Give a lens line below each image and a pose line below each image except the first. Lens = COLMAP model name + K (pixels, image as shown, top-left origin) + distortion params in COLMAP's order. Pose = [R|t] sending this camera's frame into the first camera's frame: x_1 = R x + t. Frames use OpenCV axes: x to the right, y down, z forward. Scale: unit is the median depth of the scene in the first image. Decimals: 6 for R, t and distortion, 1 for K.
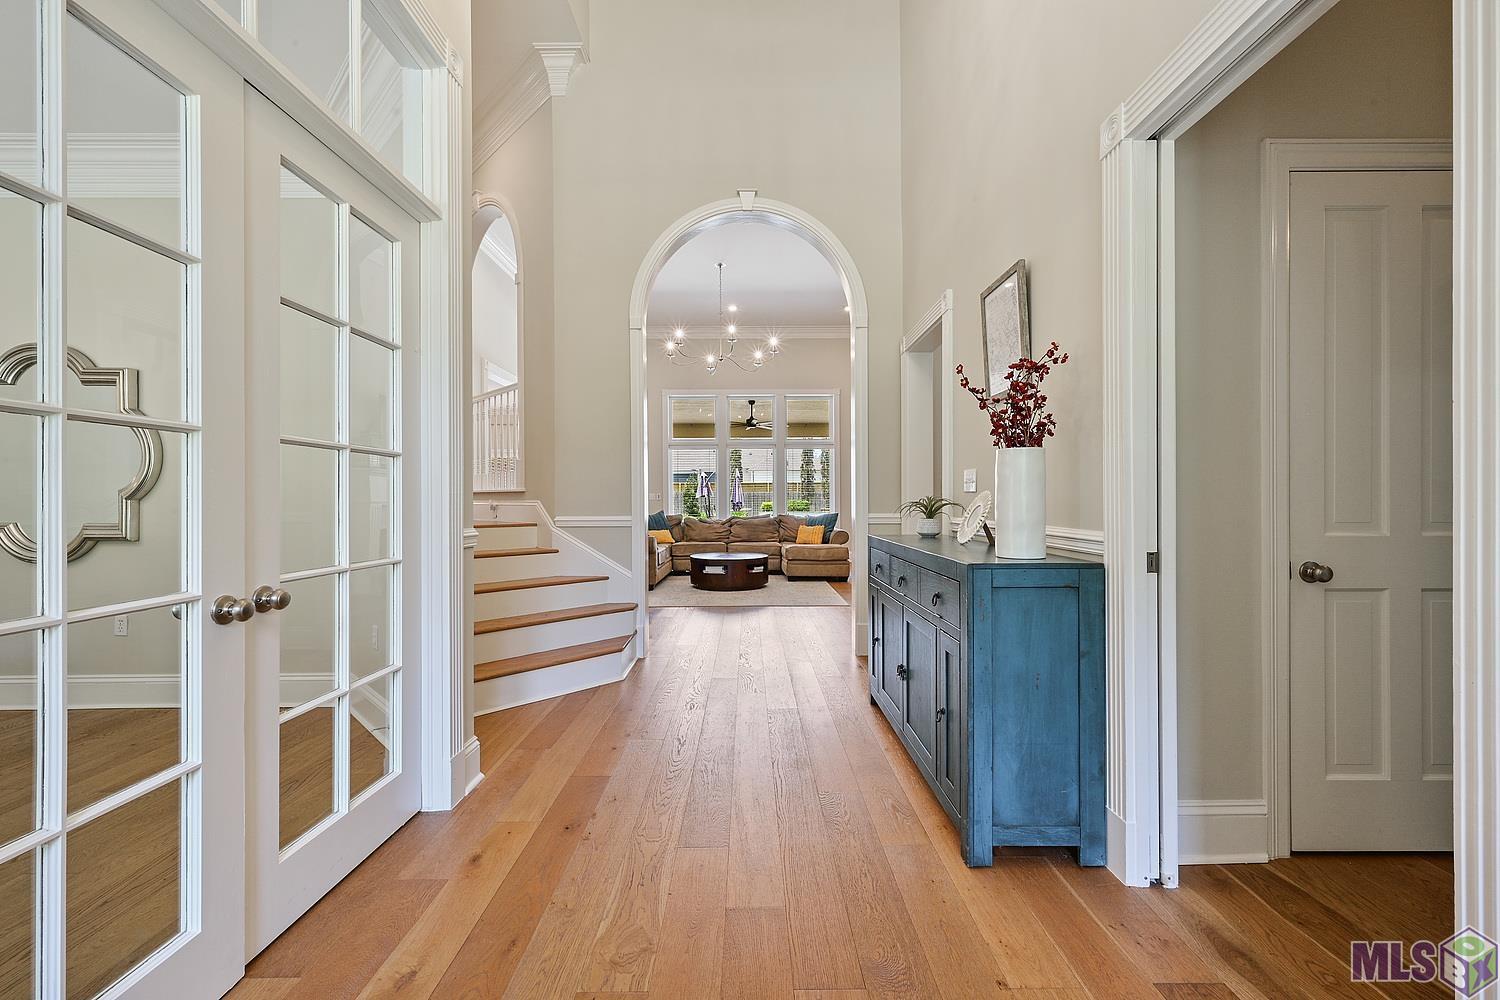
lens RADIAL K [[596.2, 0, 747.6], [0, 596.2, 500.8], [0, 0, 1]] dist [-0.007186, 0.000386]
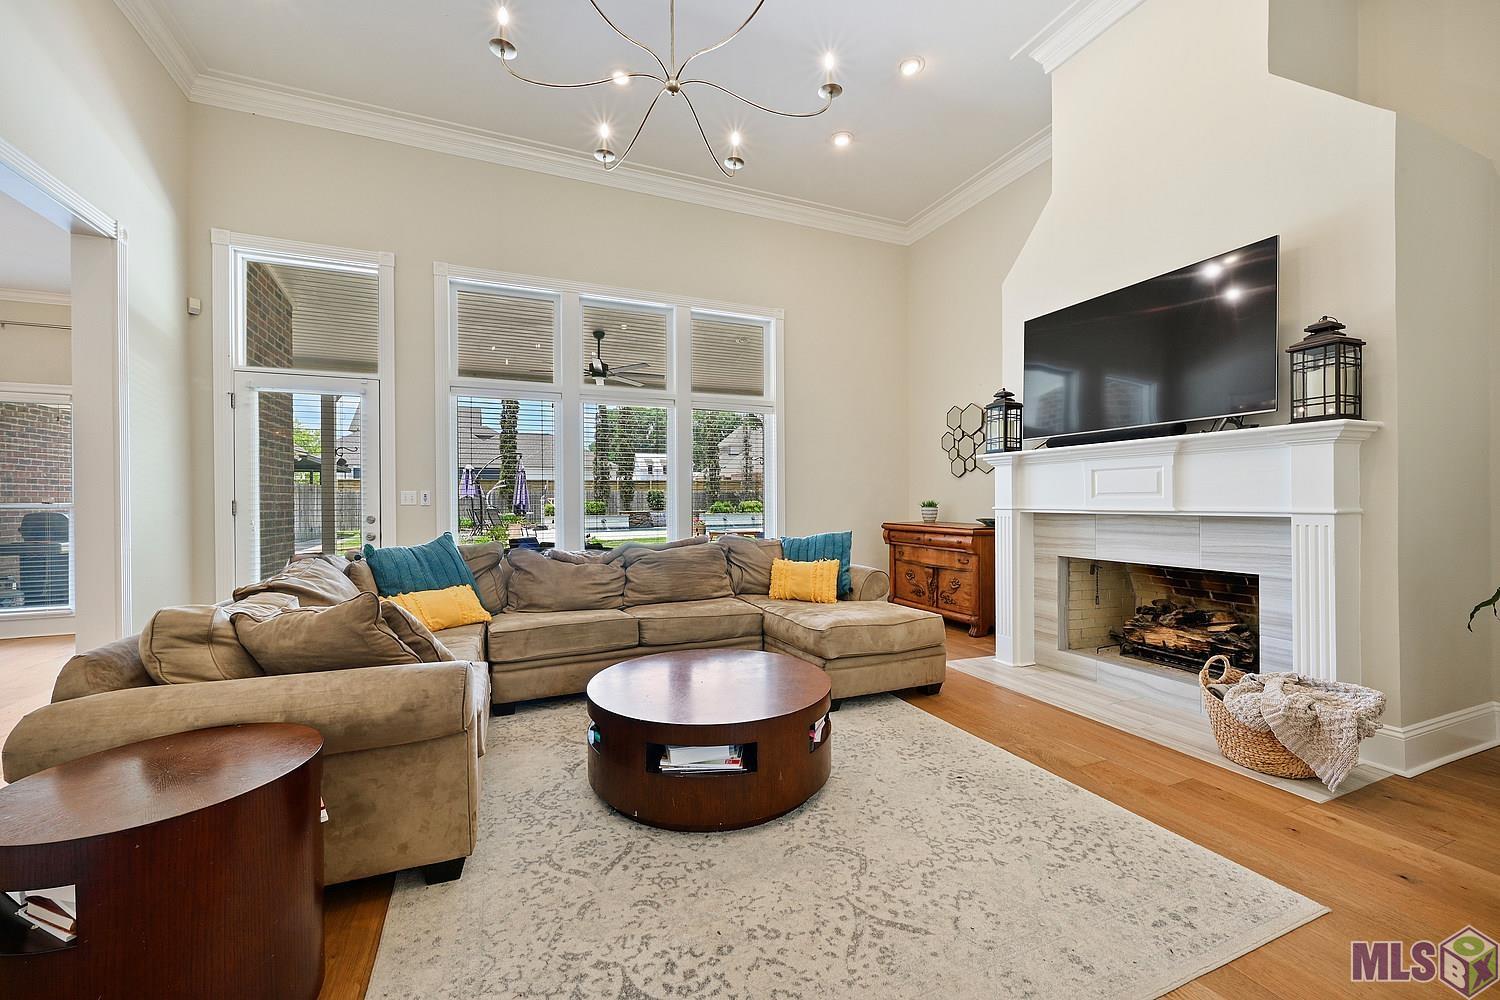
lens RADIAL K [[596.2, 0, 750.2], [0, 596.2, 503.2], [0, 0, 1]] dist [-0.007186, 0.000386]
pose [[0.924046, -0.005948, 0.382234, -0.111116], [0.004832, 0.999981, 0.003880, -0.004787], [-0.382250, -0.001738, 0.924057, 0.570900]]
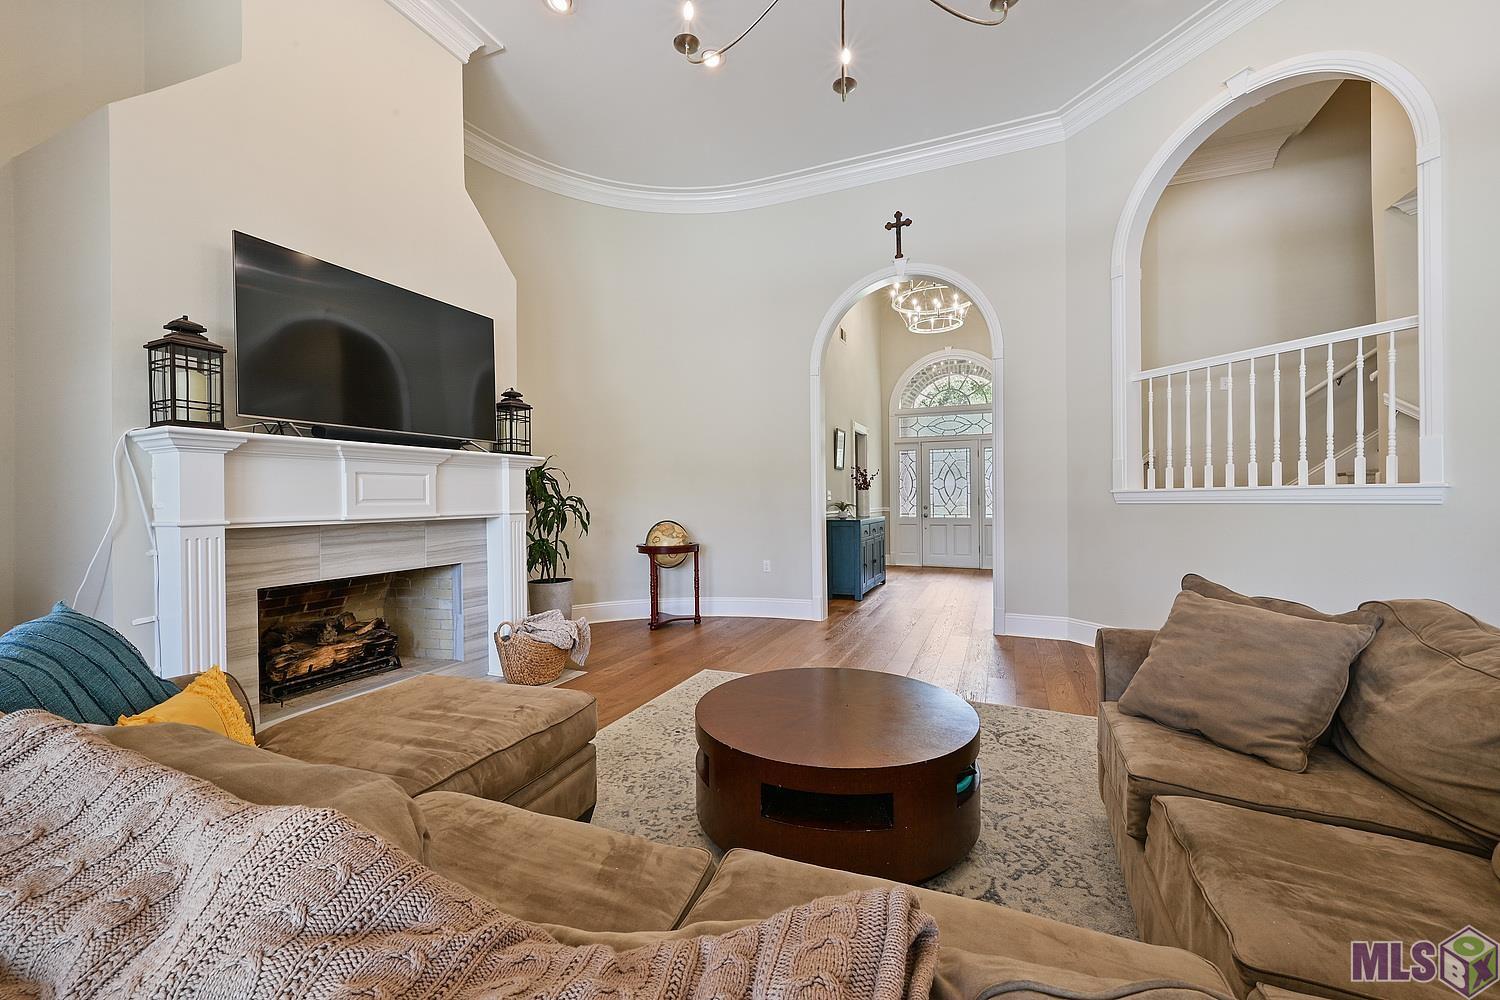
lens RADIAL K [[596.2, 0, 748.7], [0, 596.2, 497.1], [0, 0, 1]] dist [-0.007186, 0.000386]
pose [[-0.915985, 0.013394, 0.400990, -0.086780], [0.014401, 0.999896, -0.000502, -0.007101], [-0.400955, 0.005315, -0.916082, 1.124369]]
